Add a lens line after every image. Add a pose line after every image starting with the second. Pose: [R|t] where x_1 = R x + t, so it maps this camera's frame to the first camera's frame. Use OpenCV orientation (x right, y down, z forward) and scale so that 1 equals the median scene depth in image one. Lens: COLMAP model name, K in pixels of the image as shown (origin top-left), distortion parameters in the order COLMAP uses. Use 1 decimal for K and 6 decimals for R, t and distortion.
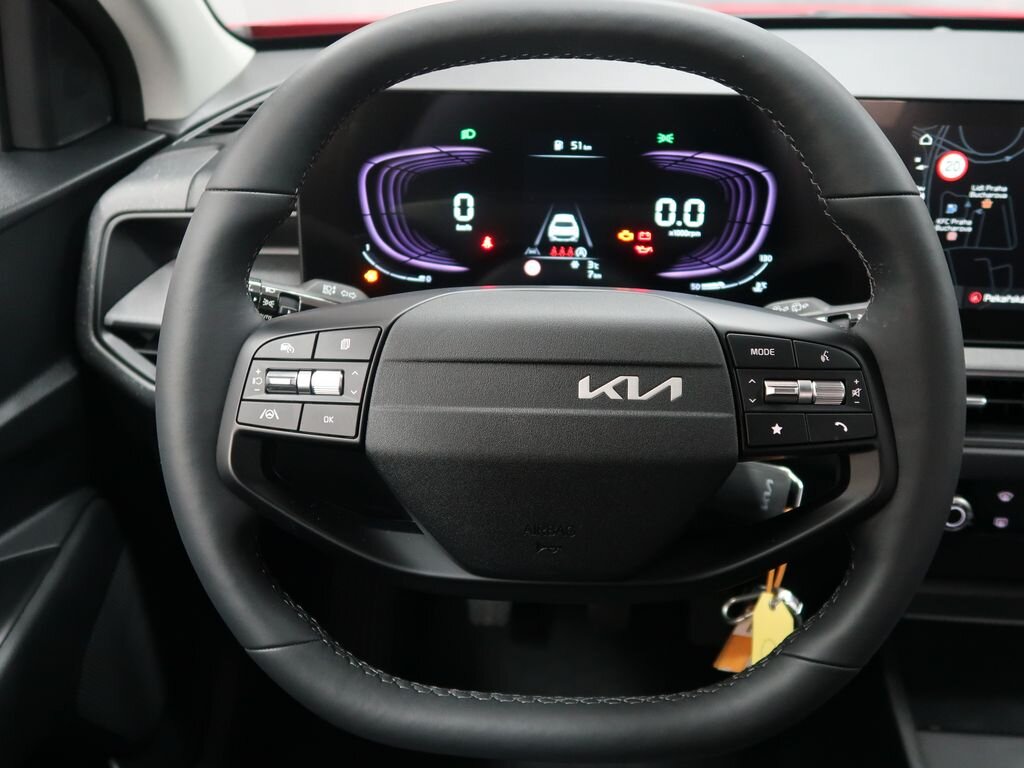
lens RADIAL K [[1024.8, 0, 512.0], [0, 1024.8, 384.0], [0, 0, 1]] dist [0.010619, 0.006453]
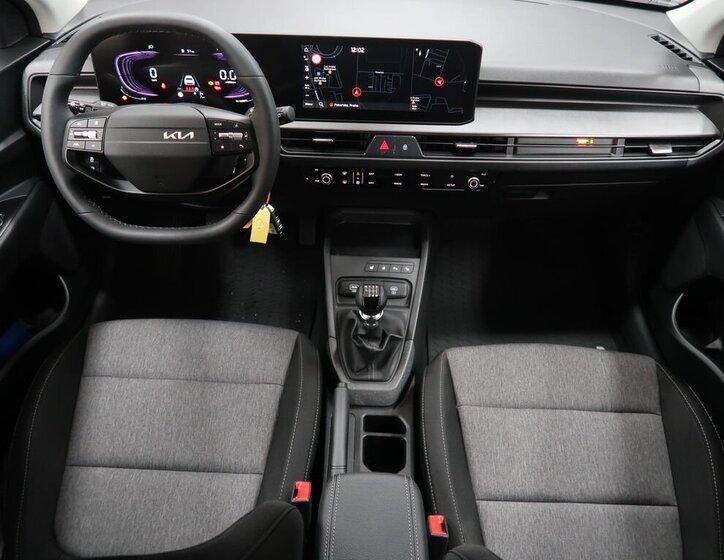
lens RADIAL K [[589.5, 0, 362.0], [0, 589.5, 280.0], [0, 0, 1]] dist [-0.004062, -0.001017]
pose [[0.998383, -0.020467, 0.053031, 0.453243], [0.008062, 0.974483, 0.224317, 0.028696], [-0.056269, -0.223527, 0.973072, -0.796608]]
